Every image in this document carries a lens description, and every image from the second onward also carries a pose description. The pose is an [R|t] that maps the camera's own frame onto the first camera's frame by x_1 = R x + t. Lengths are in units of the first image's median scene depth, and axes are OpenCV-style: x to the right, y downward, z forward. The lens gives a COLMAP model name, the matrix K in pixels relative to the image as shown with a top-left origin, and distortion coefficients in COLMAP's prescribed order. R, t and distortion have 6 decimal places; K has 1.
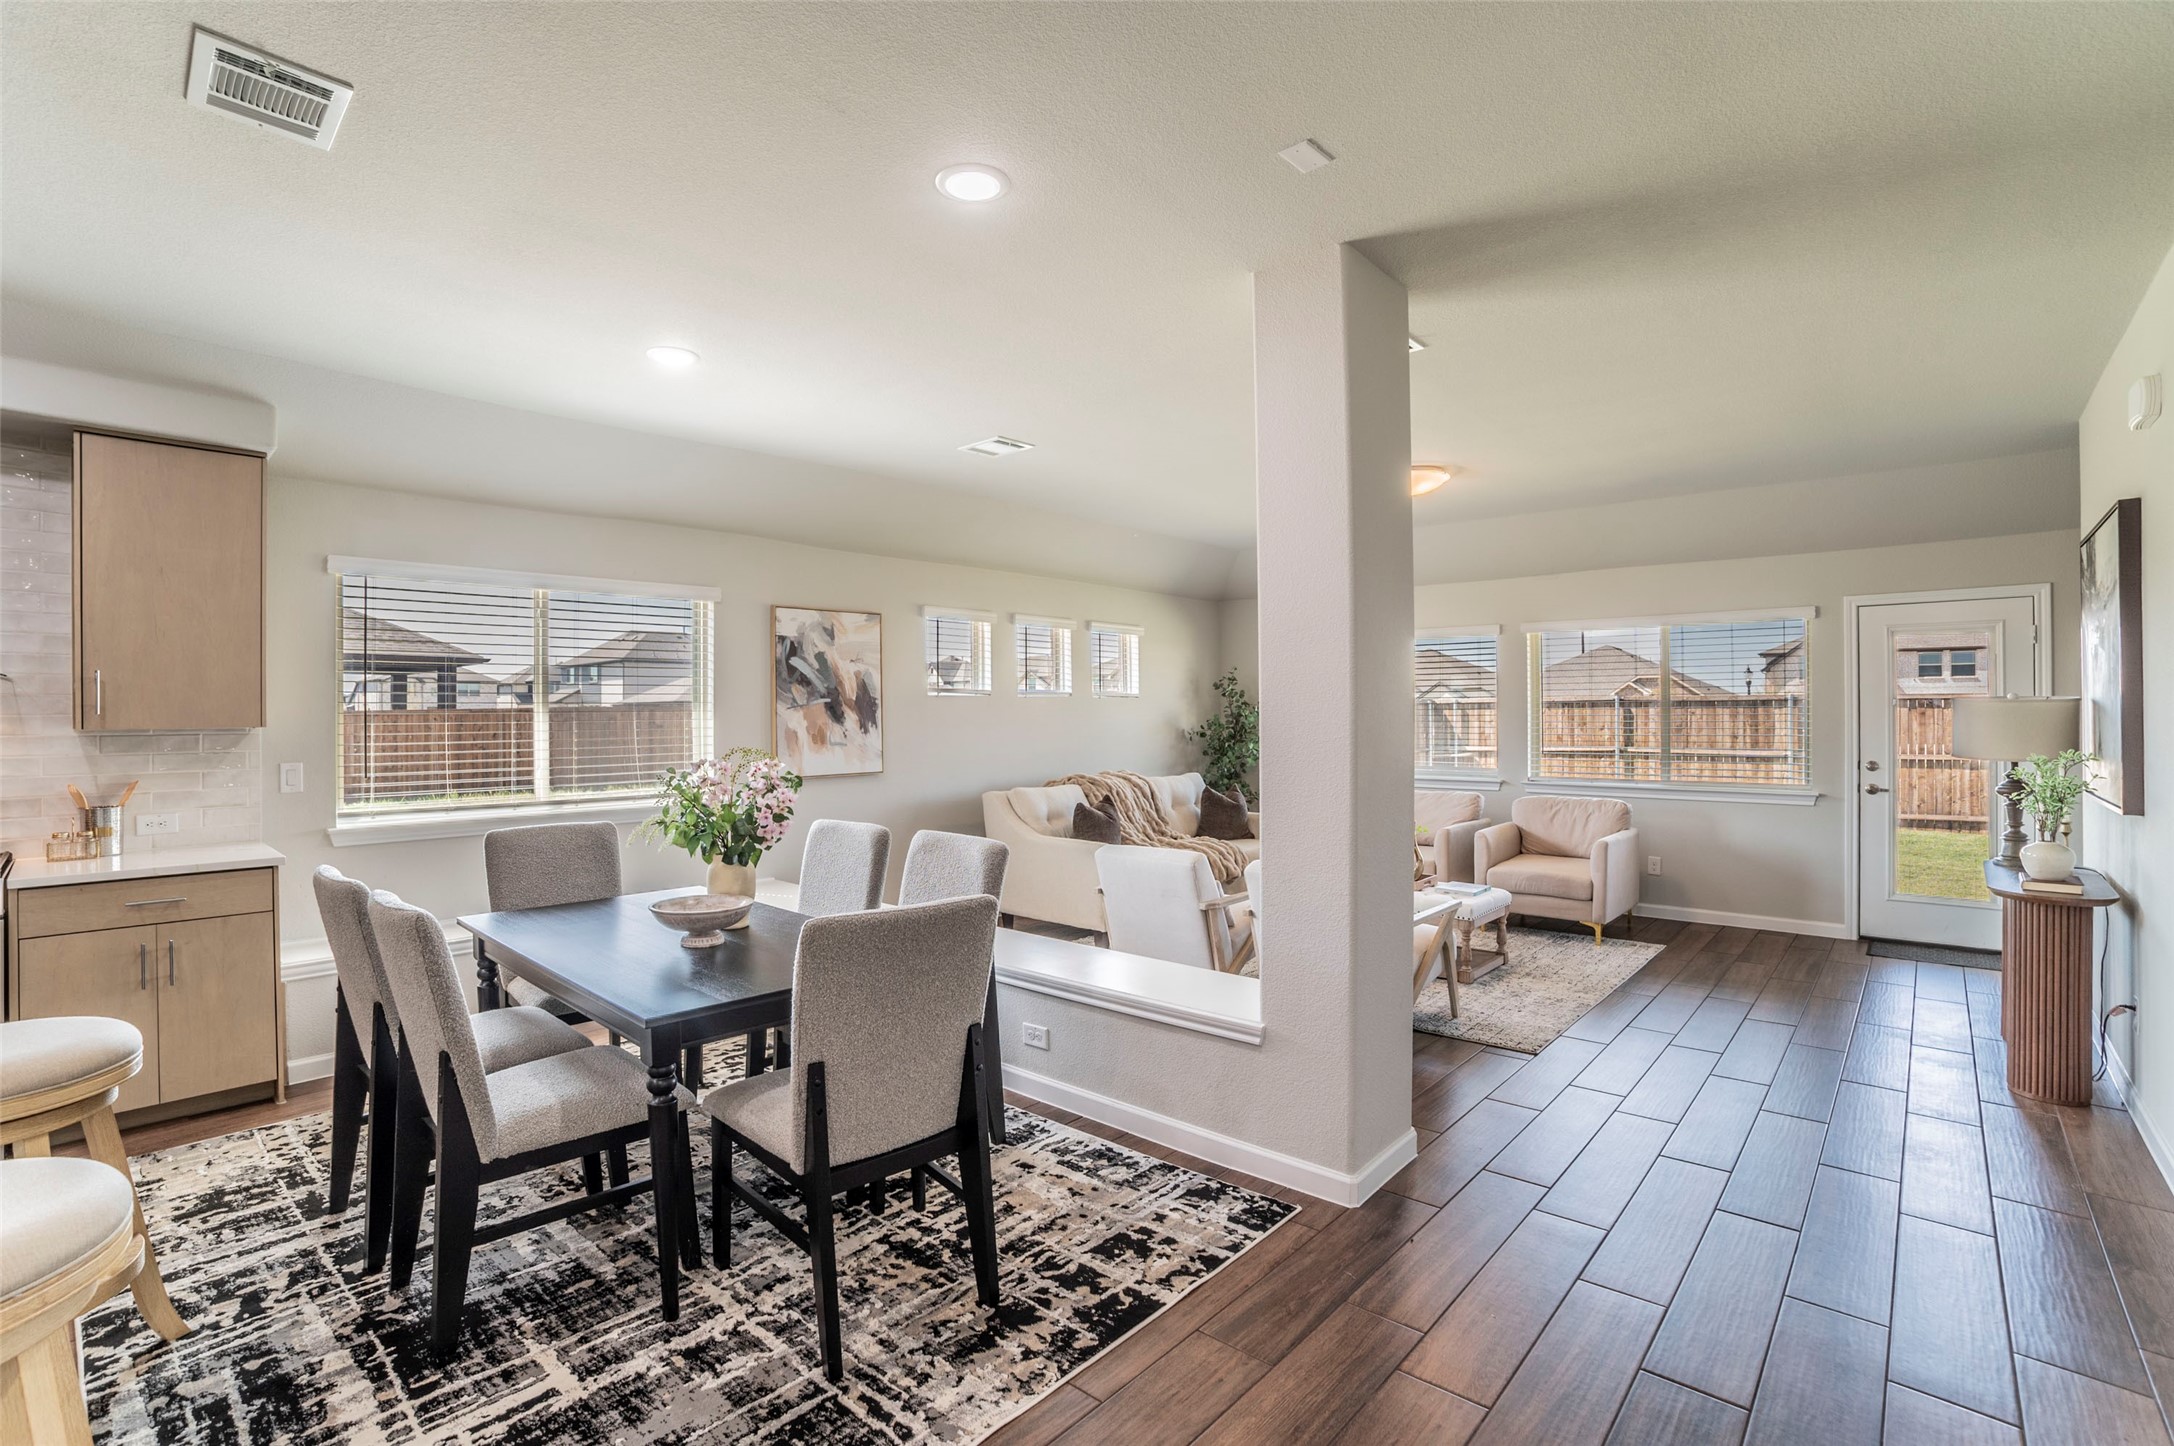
lens RADIAL K [[996.8, 0, 1064.8], [0, 996.8, 712.2], [0, 0, 1]] dist [-0.094757, 0.035240]
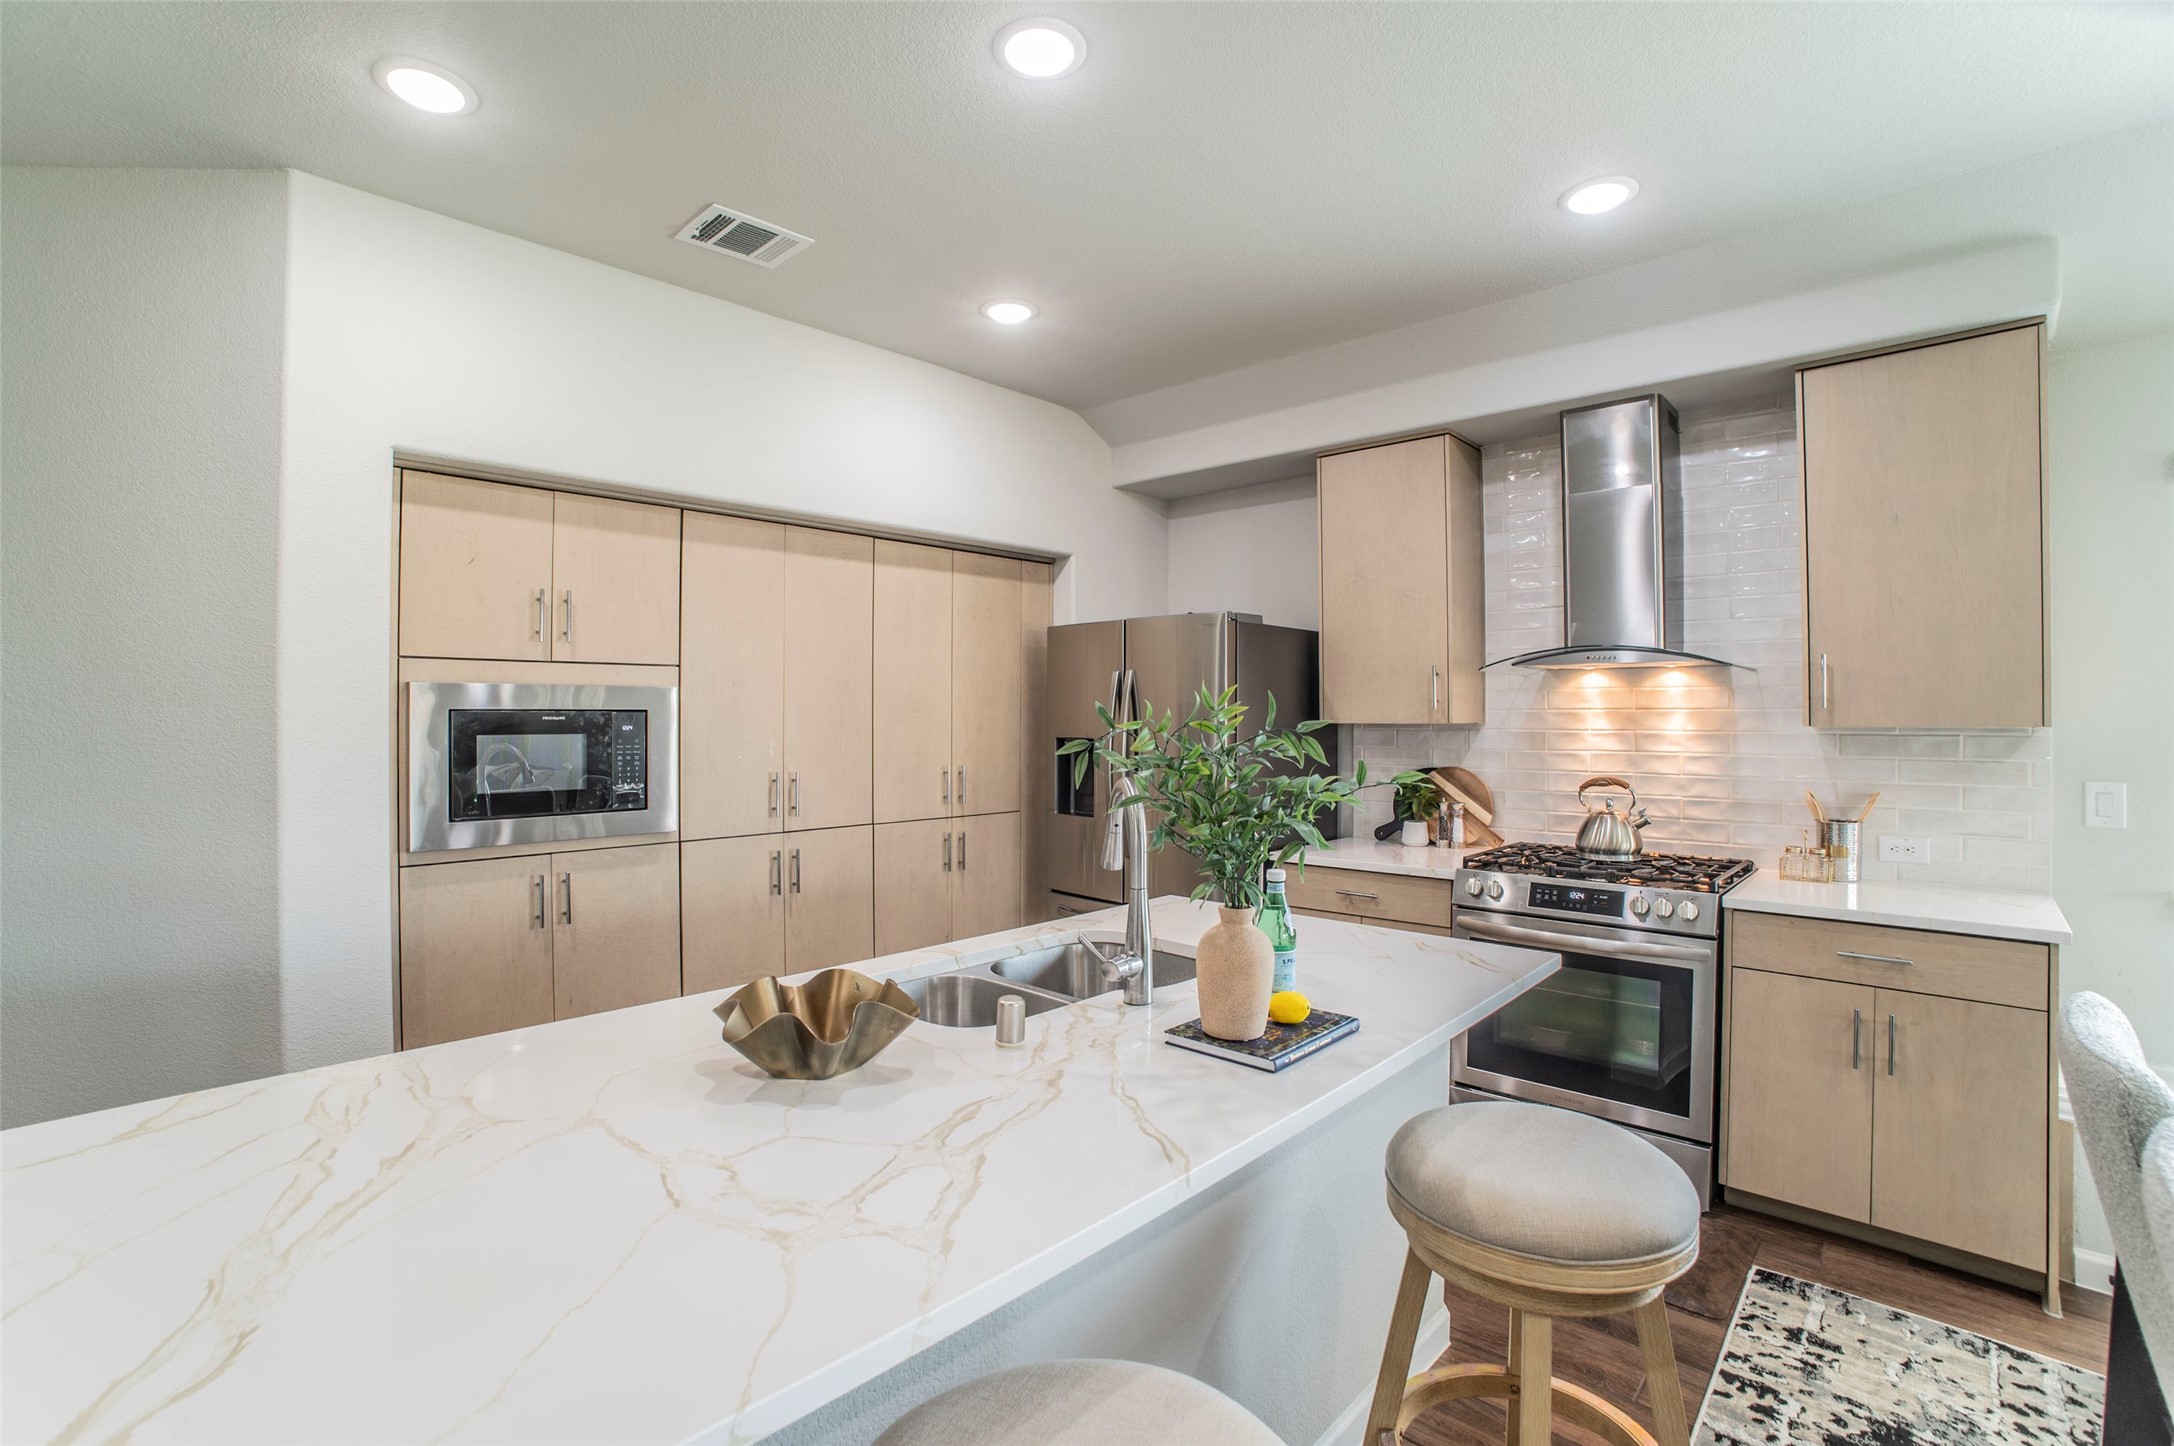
lens RADIAL K [[992.8, 0, 1092.1], [0, 992.8, 706.2], [0, 0, 1]] dist [-0.093166, 0.034418]
pose [[0.005988, -0.003347, -0.999976, -0.121831], [0.002948, 0.999990, -0.003330, 0.000690], [0.999978, -0.002928, 0.005998, 0.207459]]
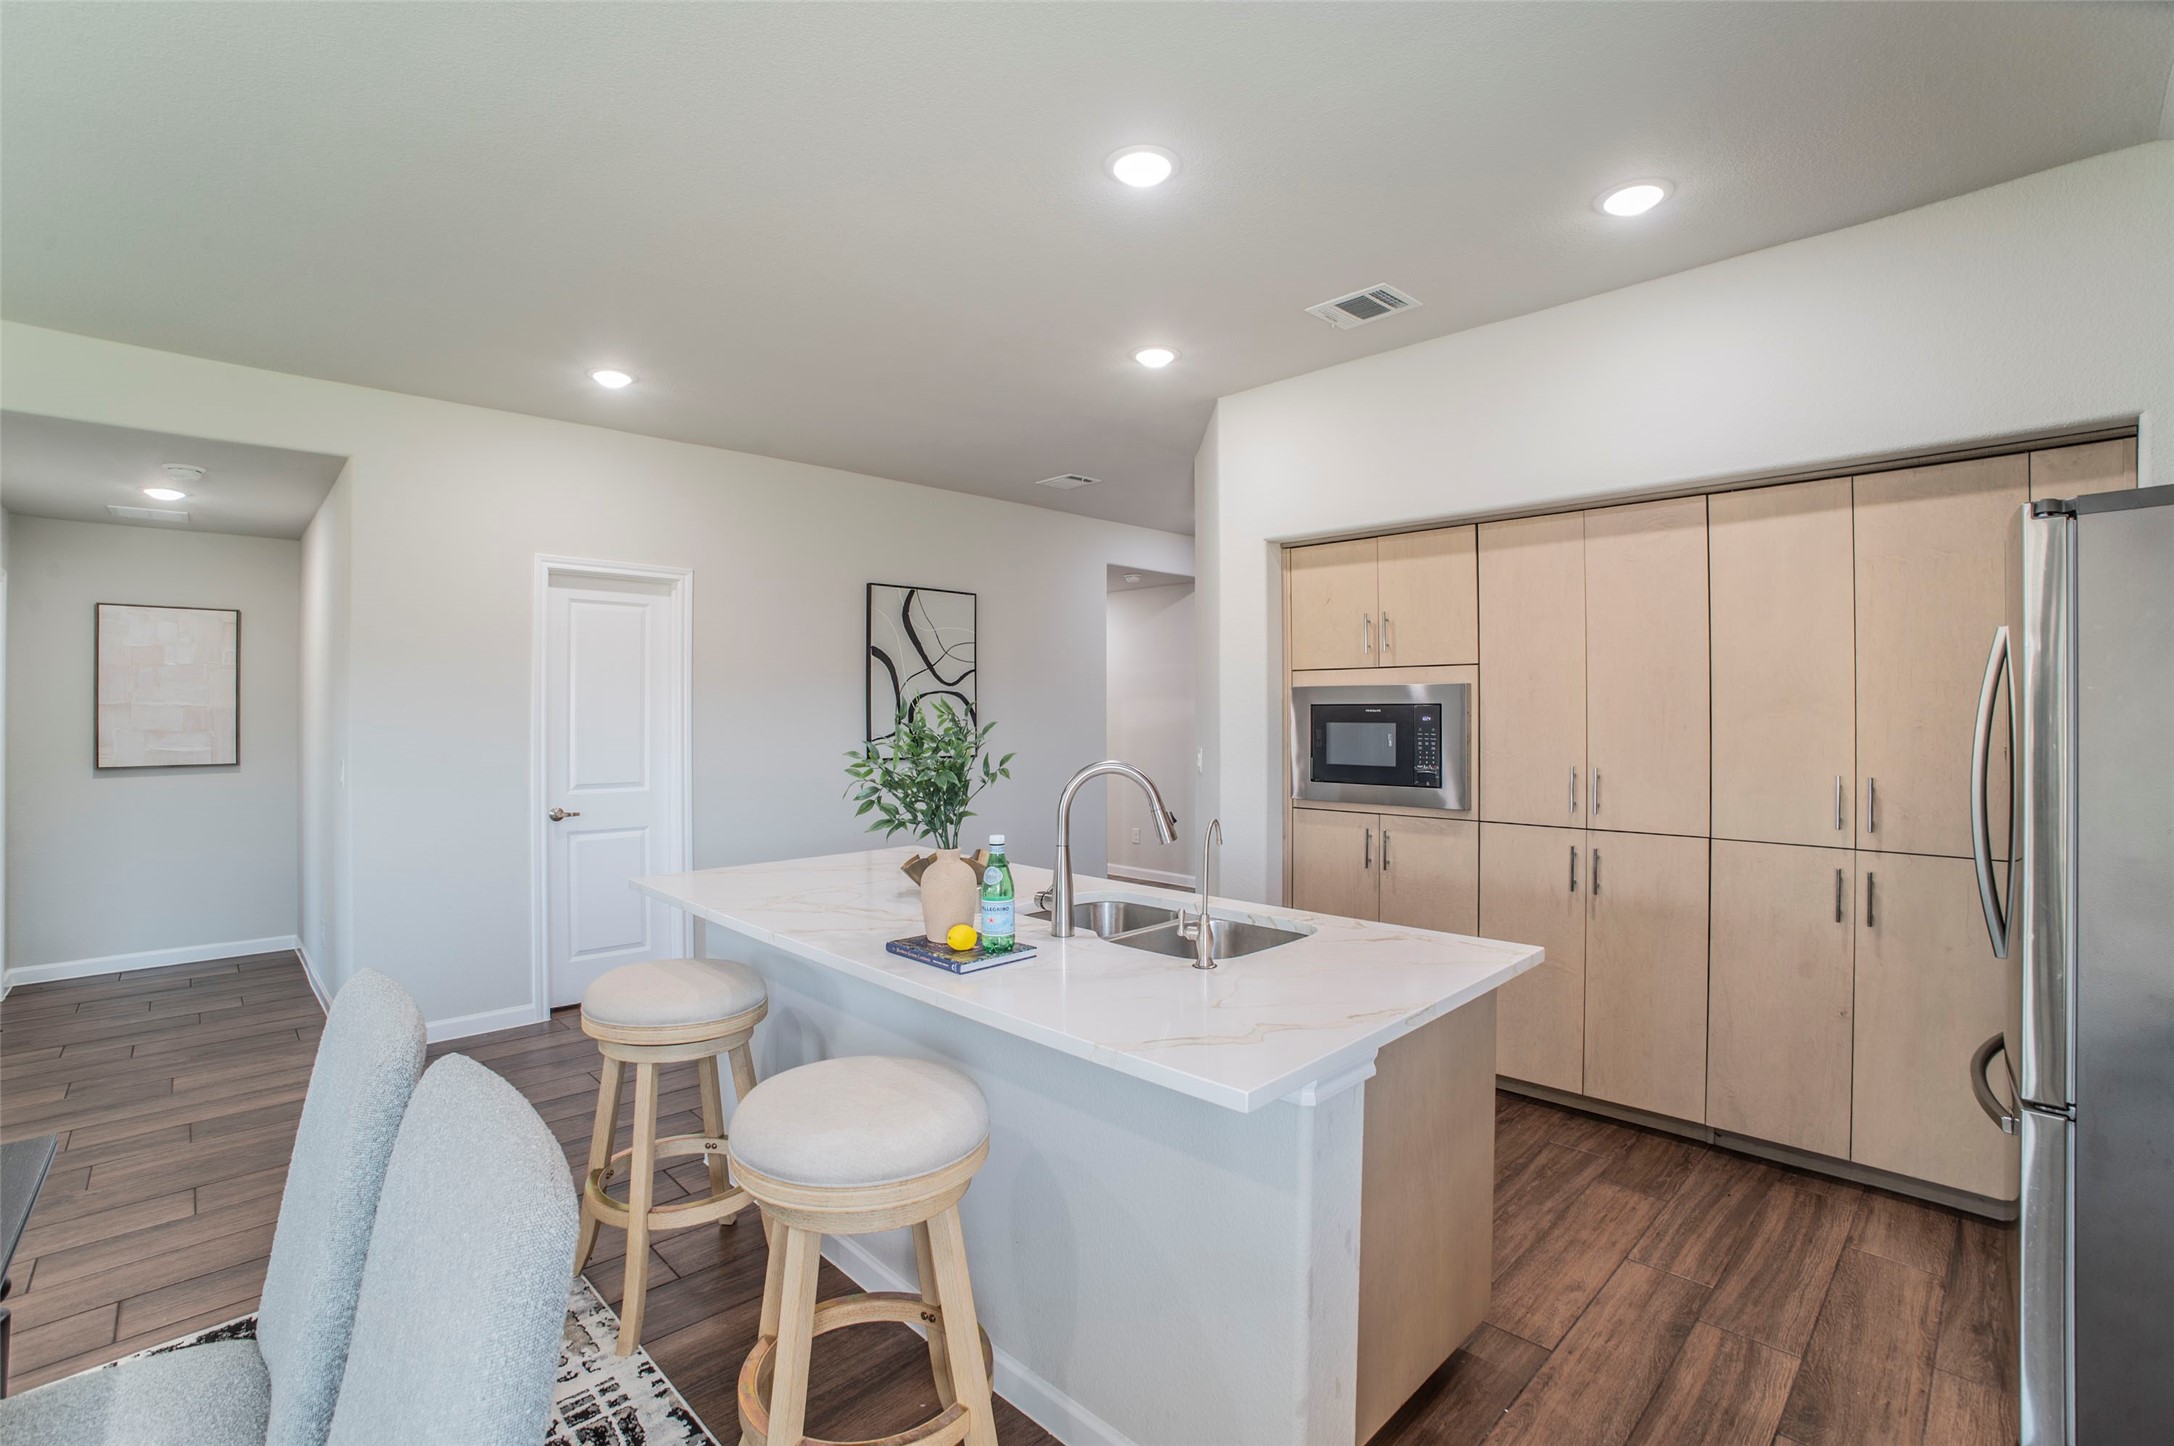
lens RADIAL K [[996.8, 0, 1064.8], [0, 996.8, 712.2], [0, 0, 1]] dist [-0.094757, 0.035240]
pose [[-0.998389, 0.004268, 0.056581, -0.451749], [0.004020, 0.999982, -0.004489, 0.007519], [-0.056599, -0.004254, -0.998388, 0.616630]]
